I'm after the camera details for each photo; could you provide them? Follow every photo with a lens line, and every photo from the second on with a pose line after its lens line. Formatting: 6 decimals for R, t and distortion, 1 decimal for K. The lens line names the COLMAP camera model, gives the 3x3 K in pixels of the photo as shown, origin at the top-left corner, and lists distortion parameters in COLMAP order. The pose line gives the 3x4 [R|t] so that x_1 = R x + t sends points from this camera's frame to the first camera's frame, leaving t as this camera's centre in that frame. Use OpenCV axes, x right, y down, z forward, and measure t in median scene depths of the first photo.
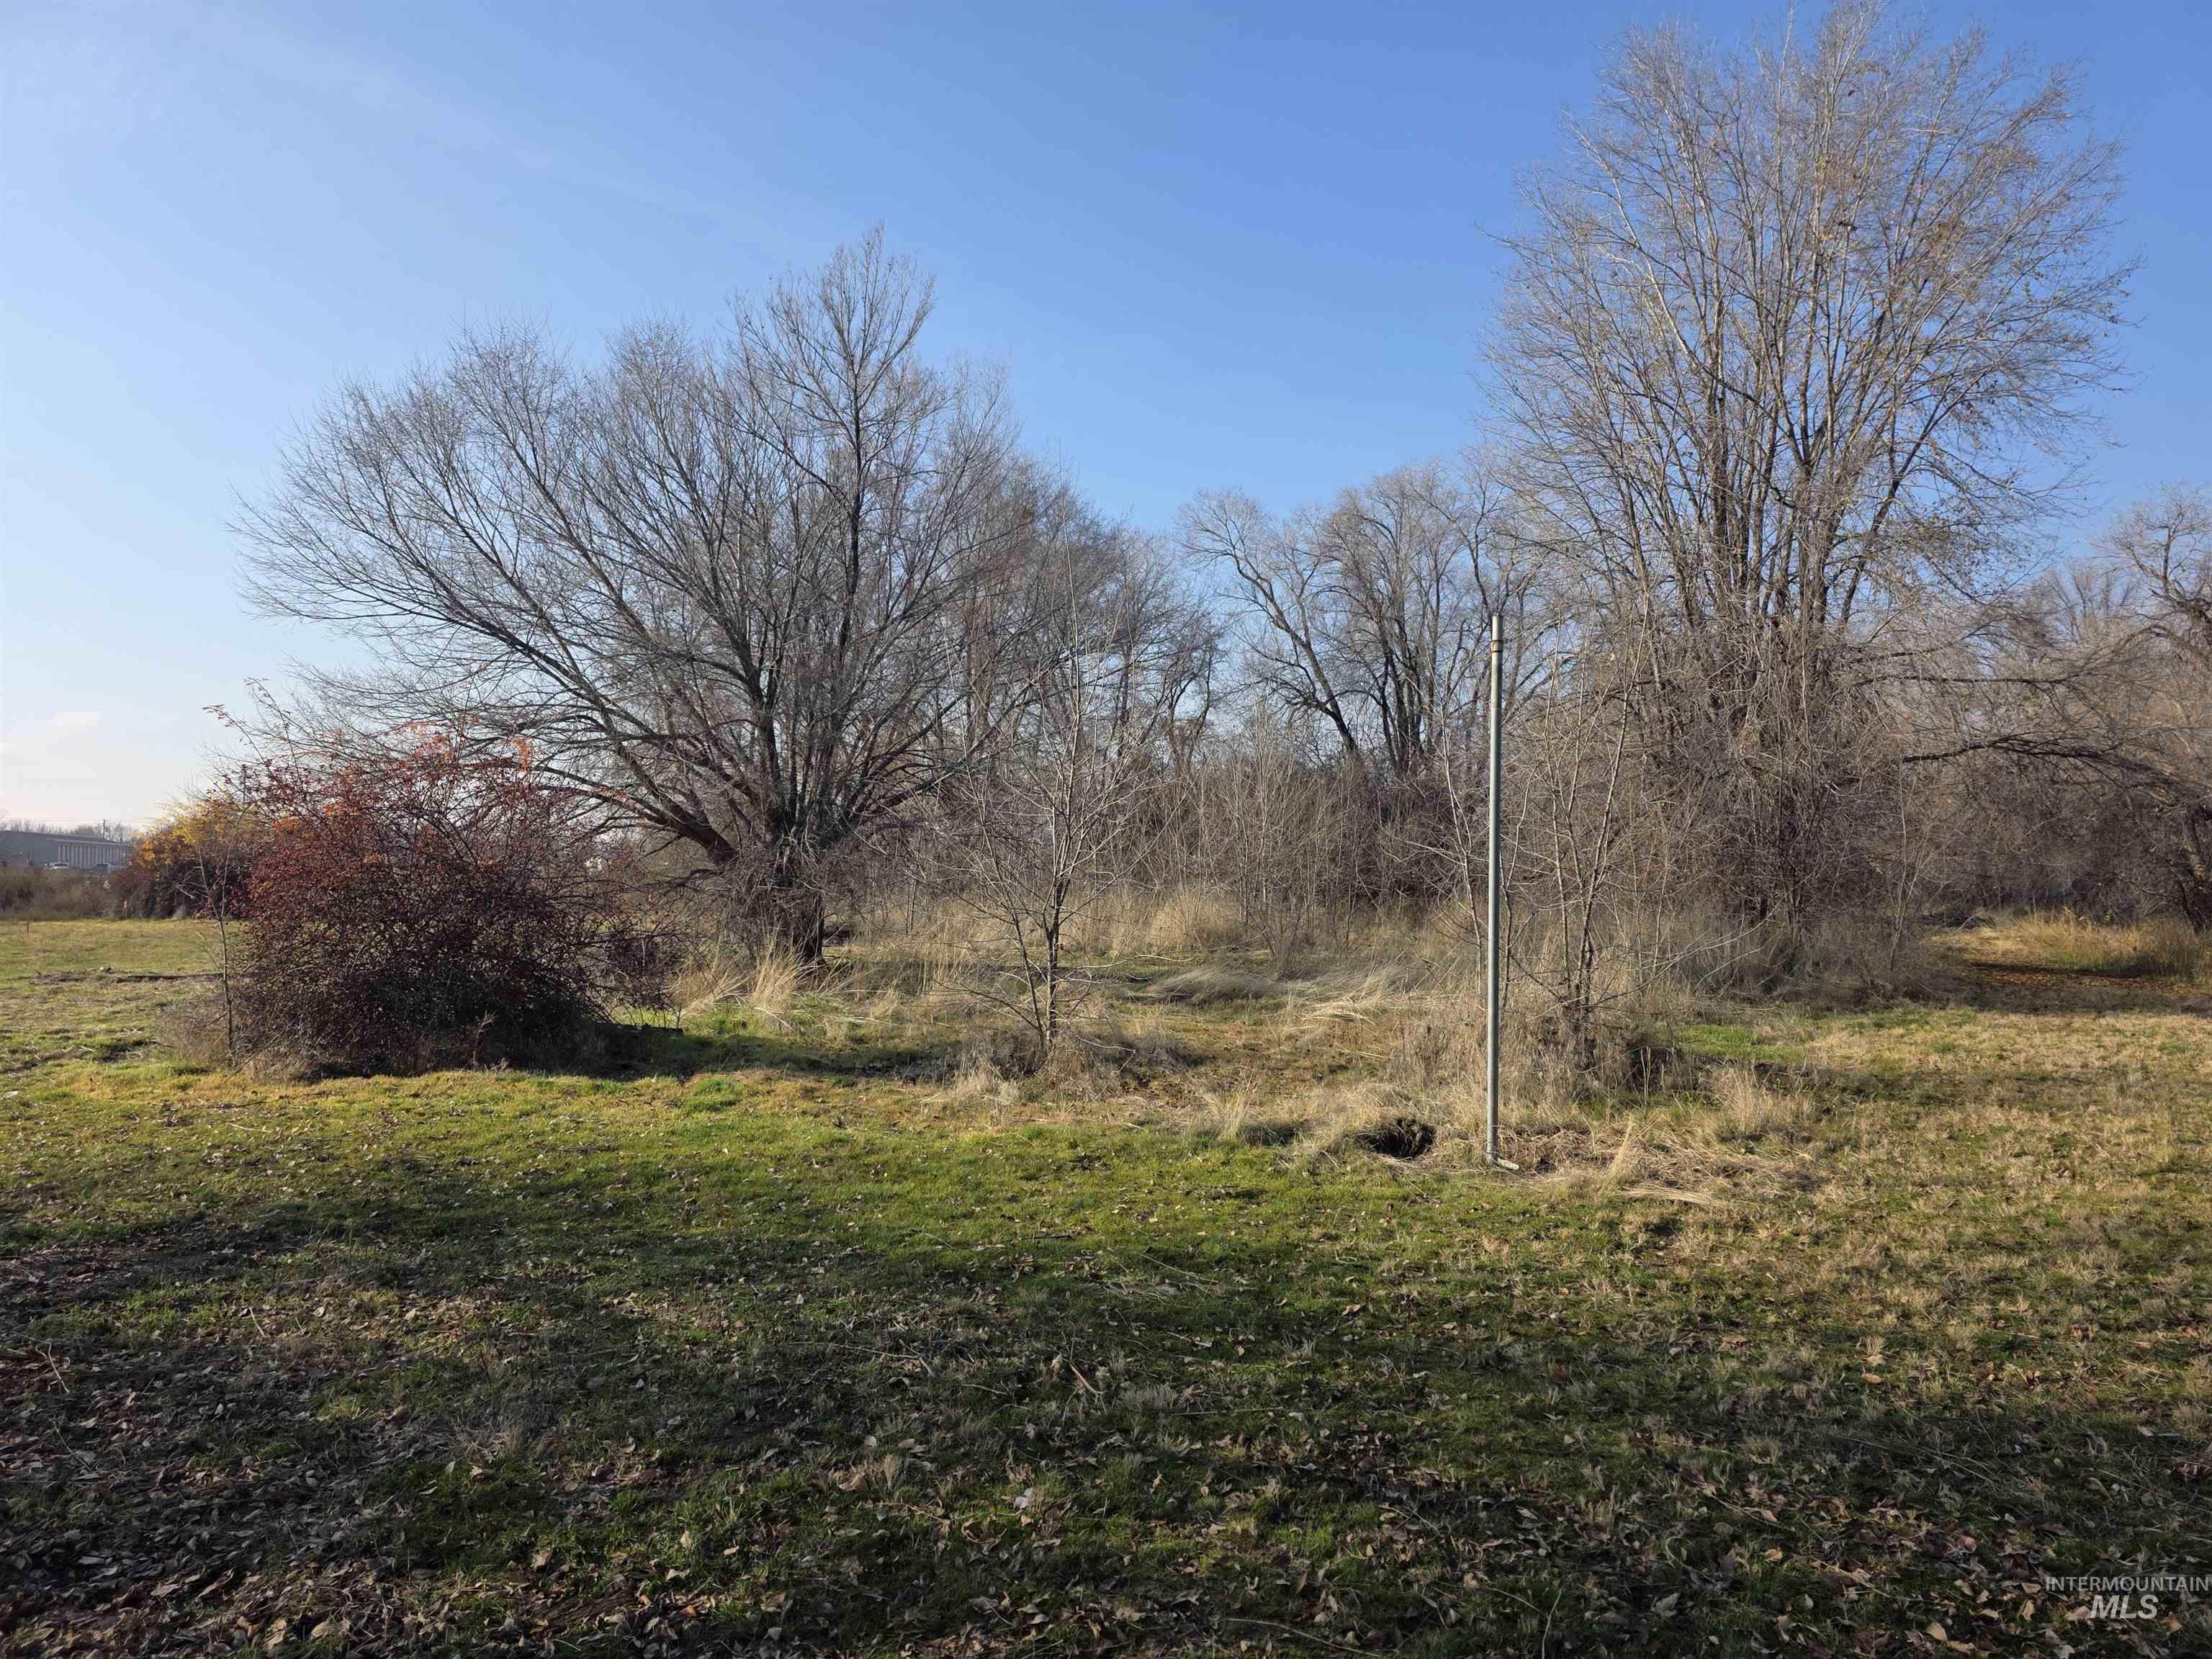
lens RADIAL K [[1476.9, 0, 1113.8], [0, 1476.9, 828.3], [0, 0, 1]] dist [0.033091, -0.006880]
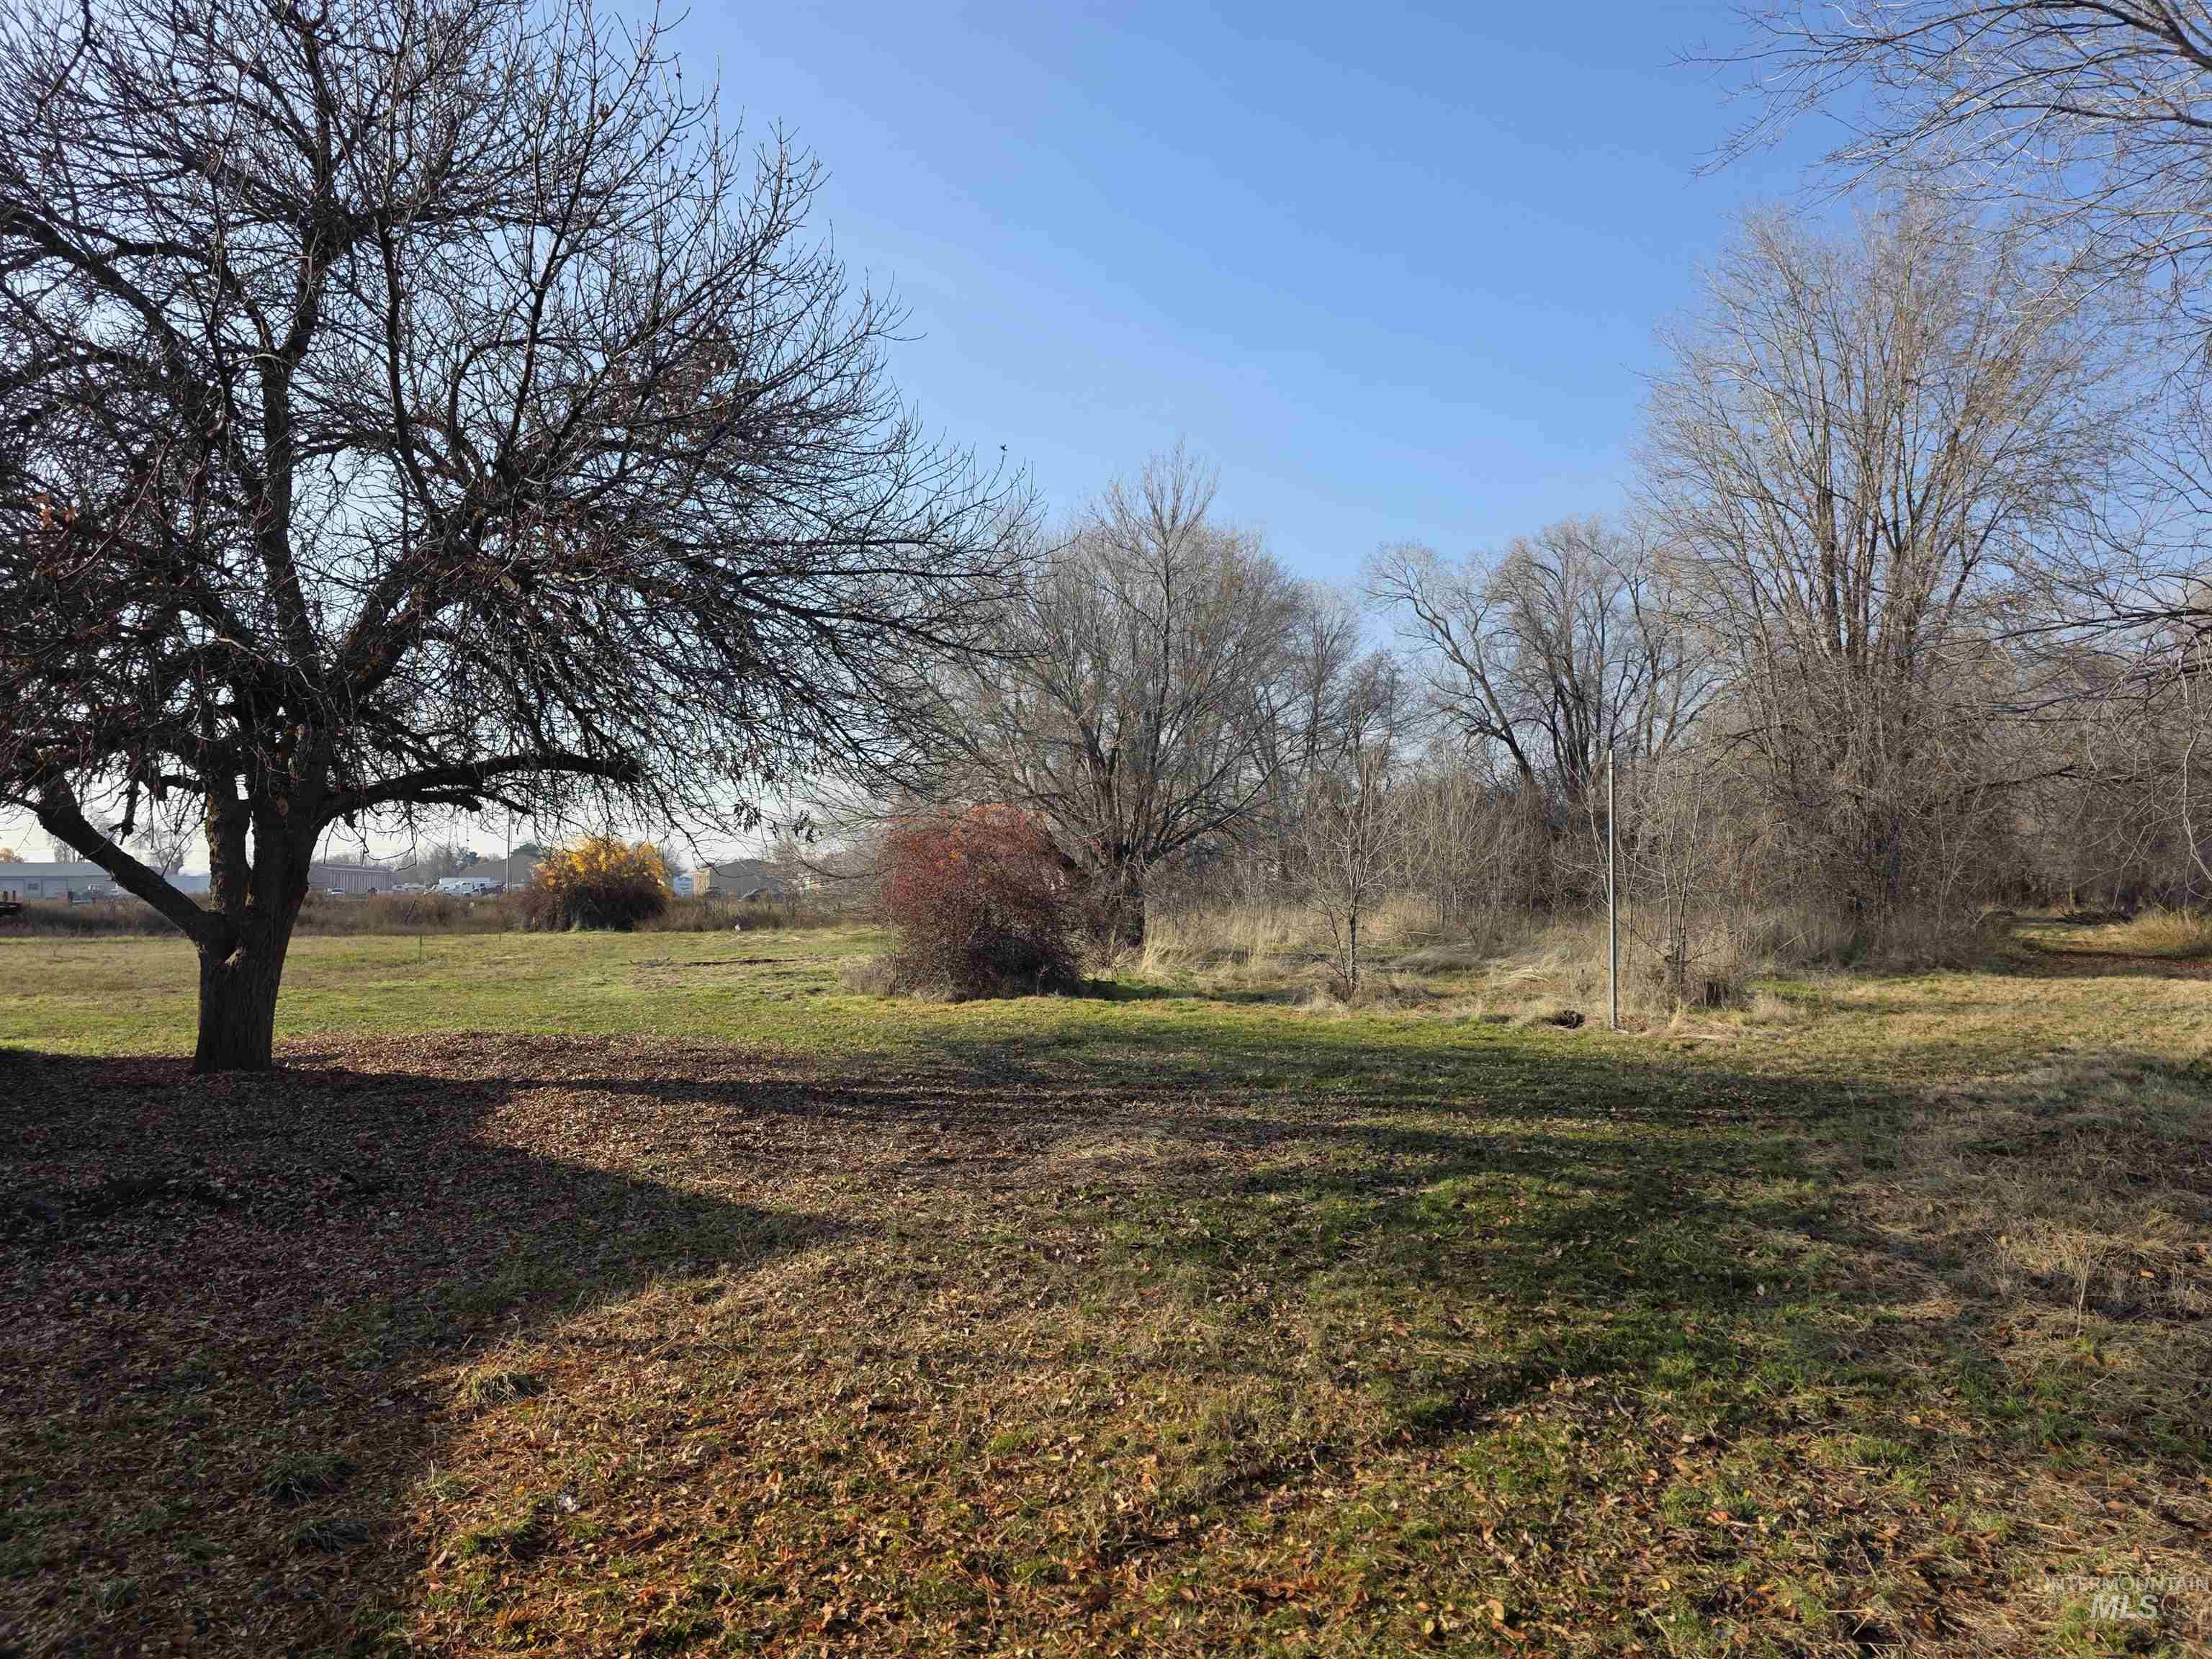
lens RADIAL K [[1476.9, 0, 1087.5], [0, 1476.9, 830.6], [0, 0, 1]] dist [0.033091, -0.006880]
pose [[0.991837, -0.018693, -0.126135, -0.026787], [0.017731, 0.999805, -0.008746, -0.004755], [0.126274, 0.006438, 0.991974, -0.151157]]
